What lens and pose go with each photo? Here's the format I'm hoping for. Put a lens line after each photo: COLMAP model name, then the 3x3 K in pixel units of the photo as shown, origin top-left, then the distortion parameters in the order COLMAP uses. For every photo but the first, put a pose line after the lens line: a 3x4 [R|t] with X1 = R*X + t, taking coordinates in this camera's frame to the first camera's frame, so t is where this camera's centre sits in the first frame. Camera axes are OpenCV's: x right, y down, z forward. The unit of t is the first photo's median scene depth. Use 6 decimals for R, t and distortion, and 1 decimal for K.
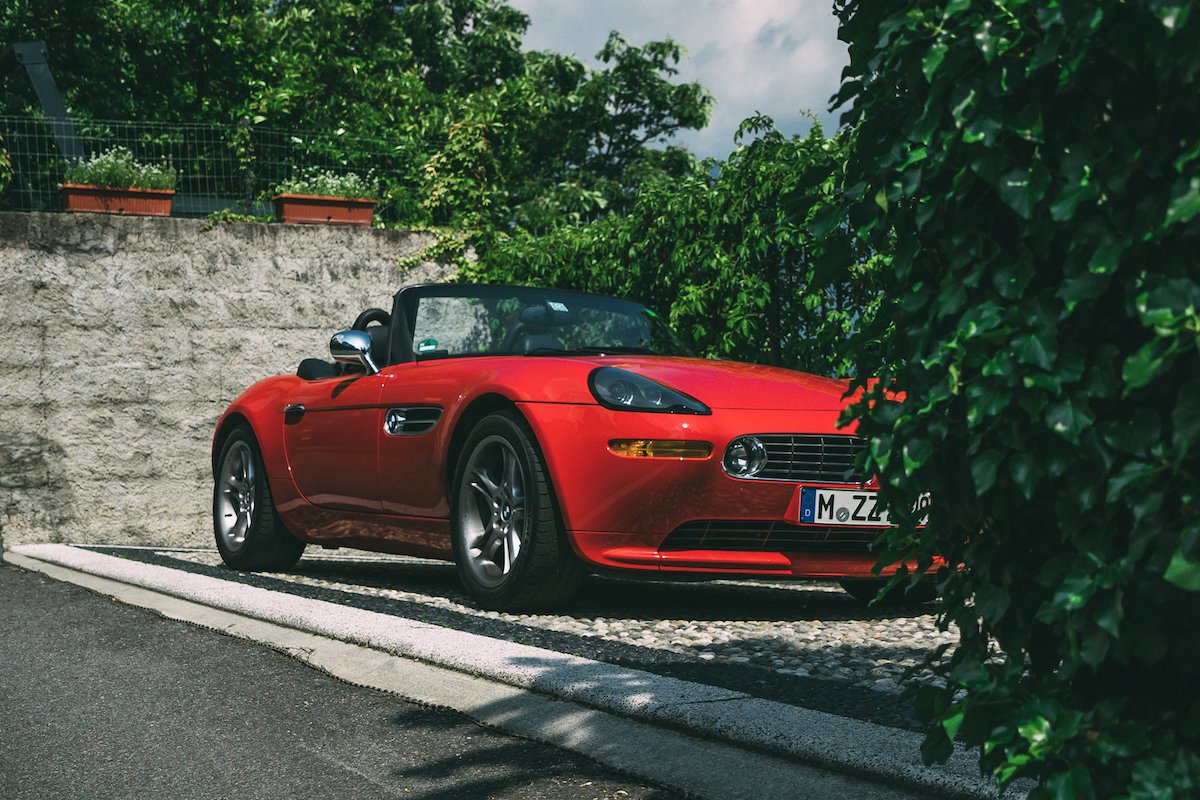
lens RADIAL K [[1914.0, 0, 569.9], [0, 1914.0, 427.5], [0, 0, 1]] dist [0.148719, -0.008833]
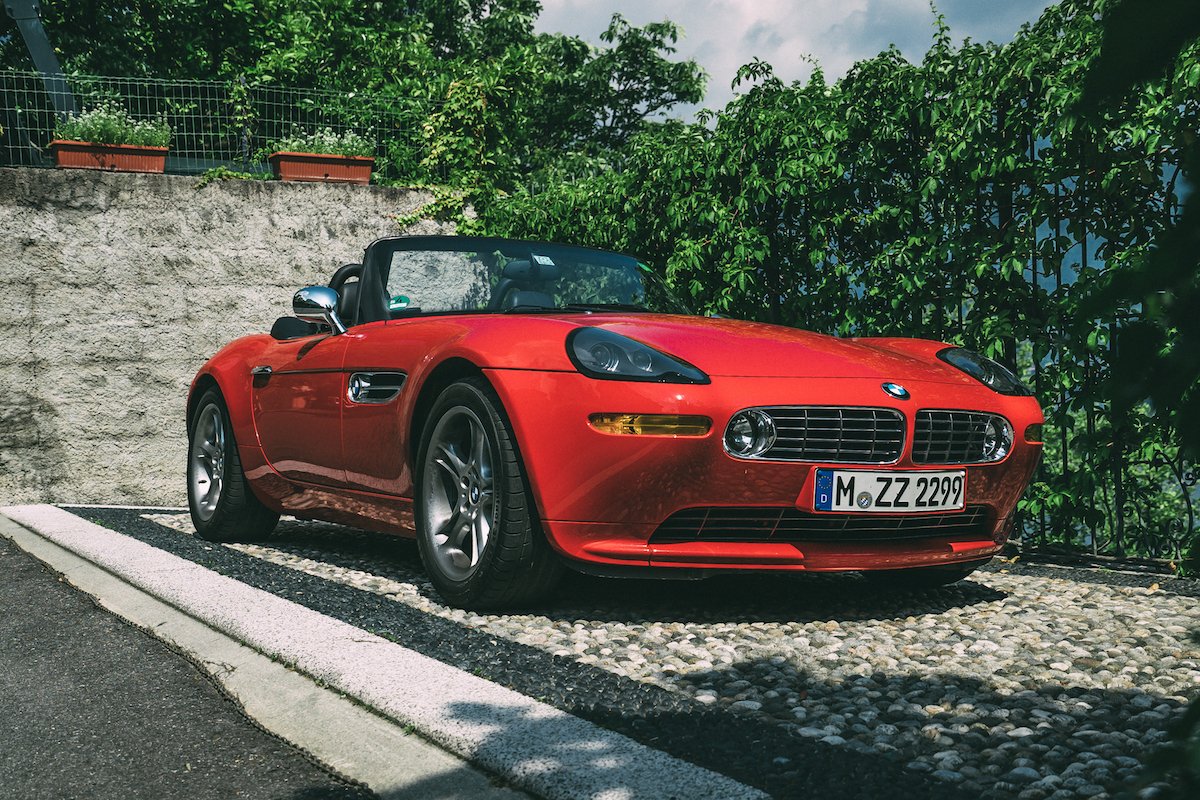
lens RADIAL K [[1610.2, 0, 600.0], [0, 1610.2, 400.0], [0, 0, 1]] dist [0.086769, 0.058790]
pose [[0.999964, -0.003405, 0.007760, 0.011199], [0.003265, 0.999834, 0.017932, -0.007100], [-0.007820, -0.017906, 0.999809, 0.165100]]
